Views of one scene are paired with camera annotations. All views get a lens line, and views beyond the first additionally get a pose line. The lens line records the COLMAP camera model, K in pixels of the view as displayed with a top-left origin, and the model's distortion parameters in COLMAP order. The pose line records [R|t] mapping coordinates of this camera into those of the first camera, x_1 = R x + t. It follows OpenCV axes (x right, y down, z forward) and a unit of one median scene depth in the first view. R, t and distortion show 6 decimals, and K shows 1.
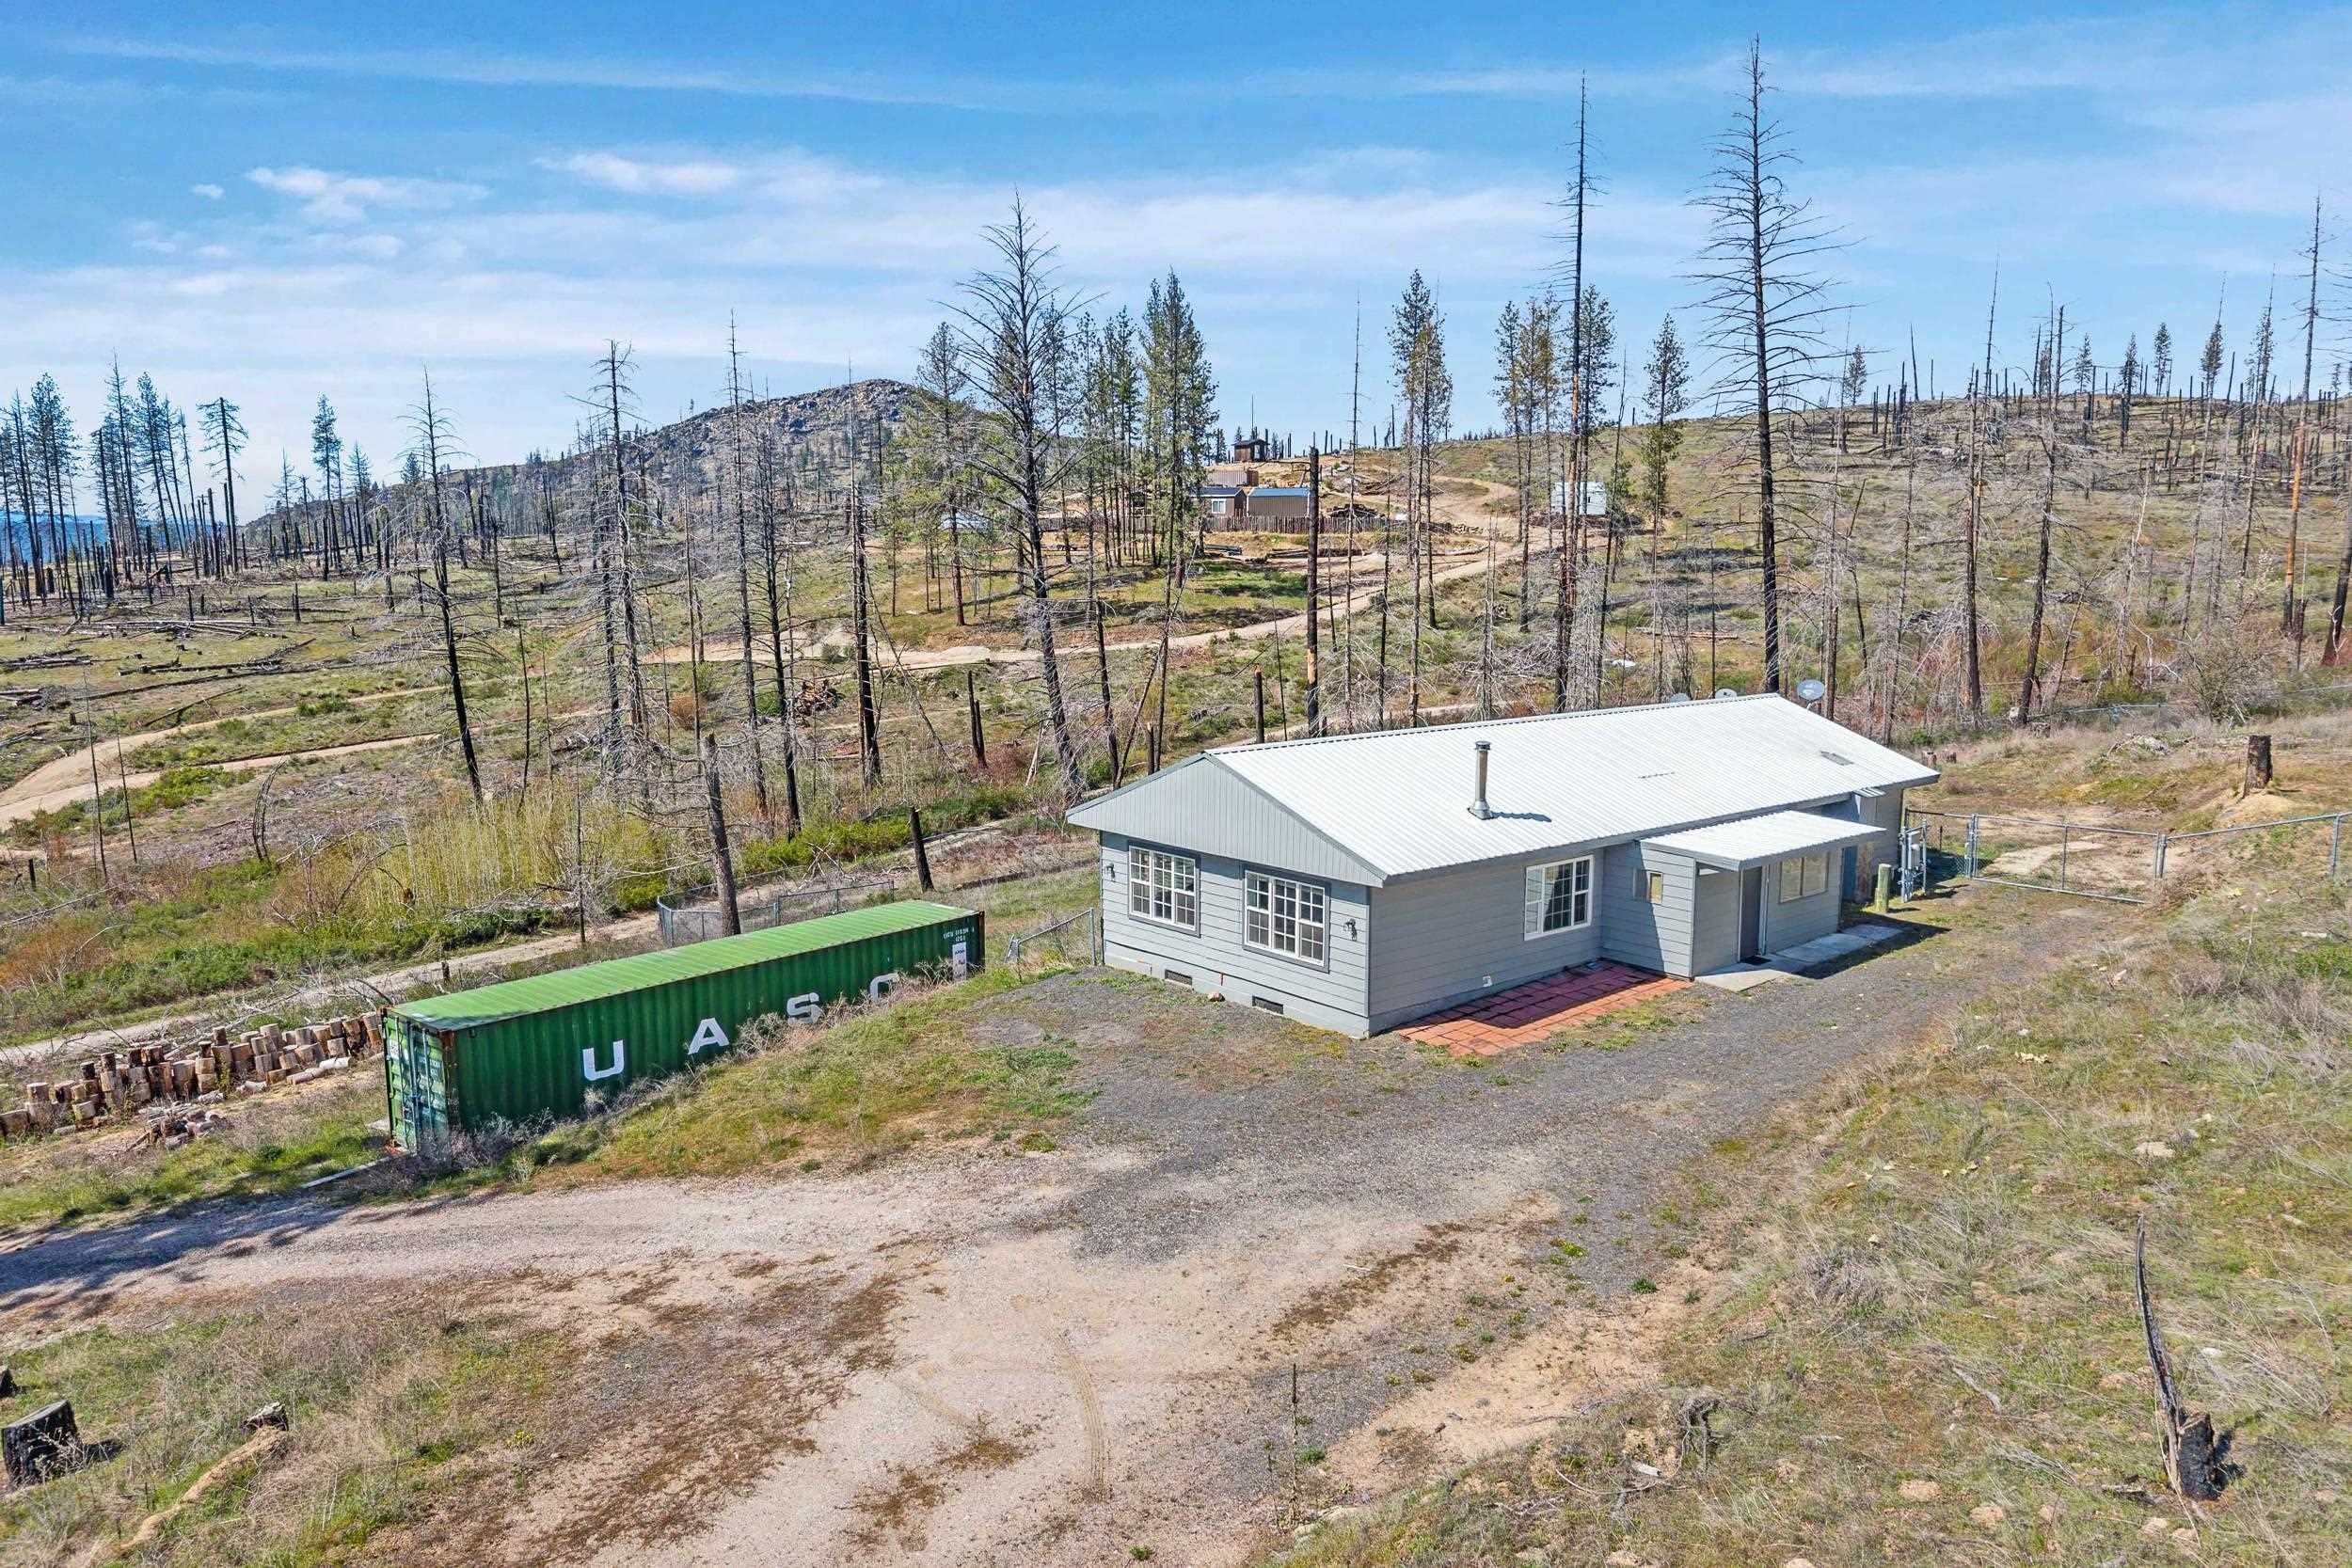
lens RADIAL K [[1563.2, 0, 1181.4], [0, 1563.2, 805.5], [0, 0, 1]] dist [0.015617, -0.022157]
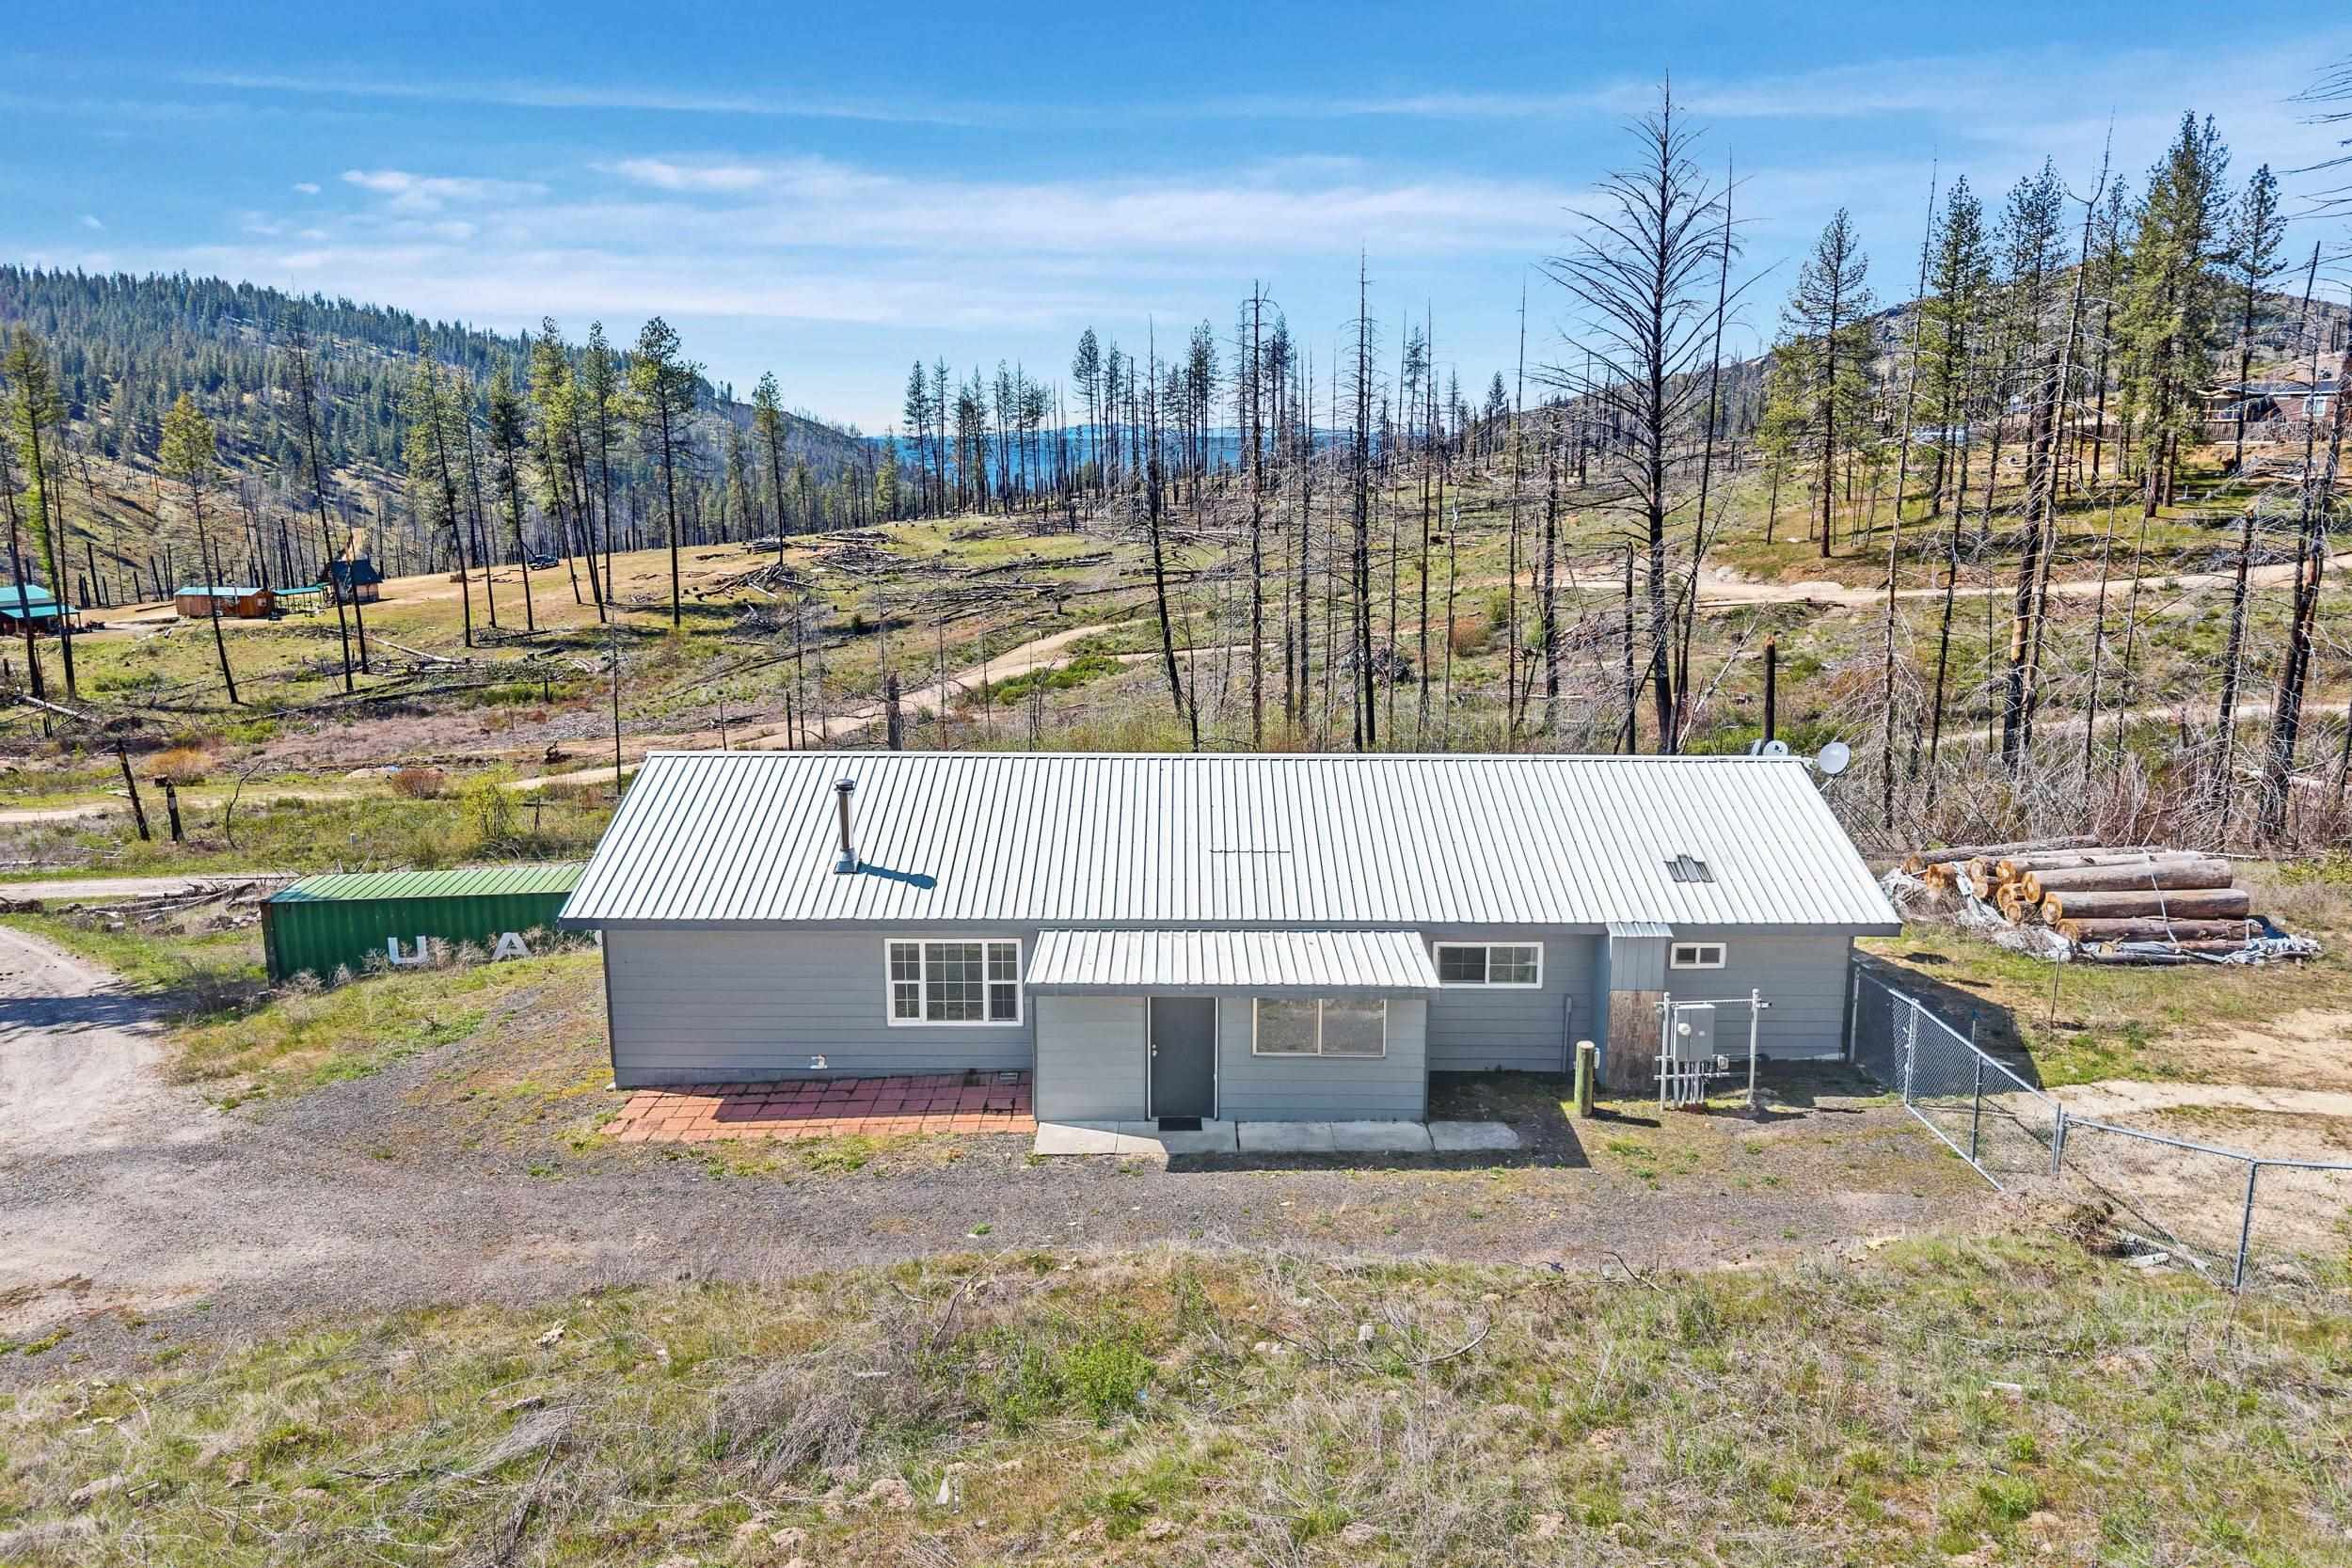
lens RADIAL K [[1563.2, 0, 1187.6], [0, 1563.2, 793.0], [0, 0, 1]] dist [0.015617, -0.022157]
pose [[0.759793, 0.133539, -0.636303, 0.224842], [-0.101470, 0.991043, 0.086824, -0.032360], [0.642198, -0.001403, 0.766538, 0.125456]]
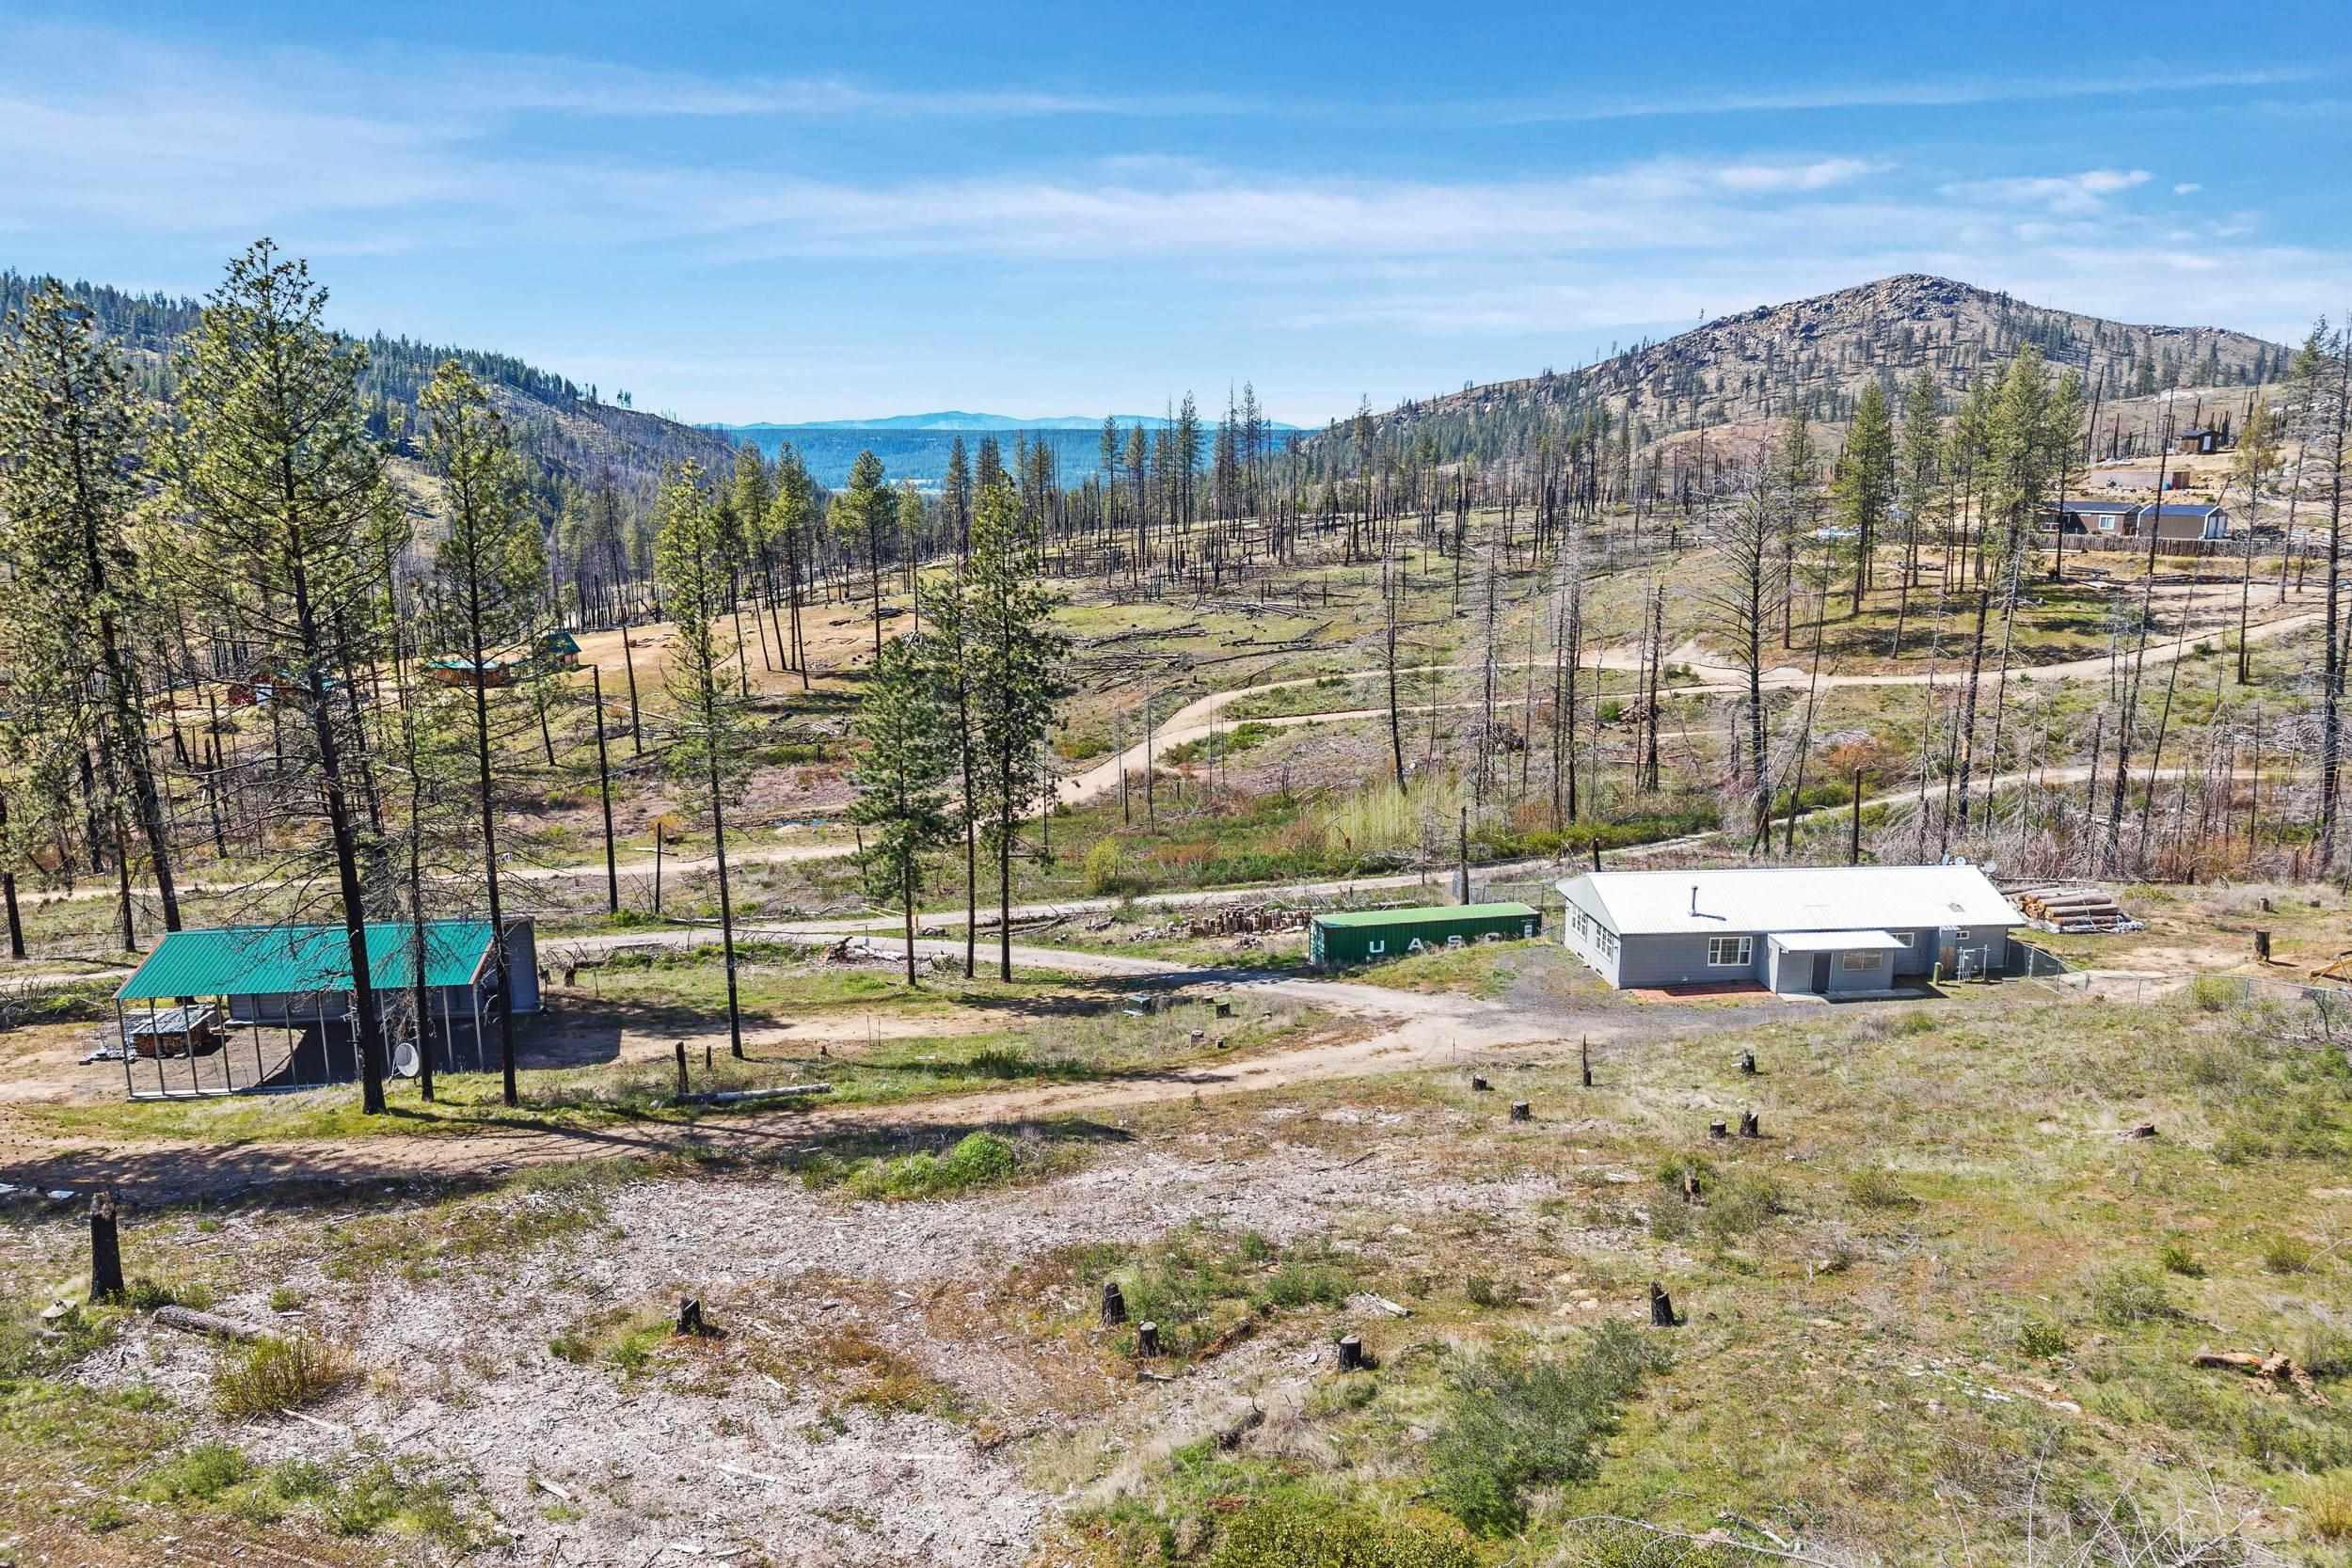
lens RADIAL K [[1563.2, 0, 1173.9], [0, 1563.2, 787.5], [0, 0, 1]] dist [0.015617, -0.022157]
pose [[0.817146, 0.120700, -0.563653, 0.239971], [-0.090391, 0.992566, 0.081504, -0.086129], [0.569300, -0.015651, 0.821981, -0.411829]]
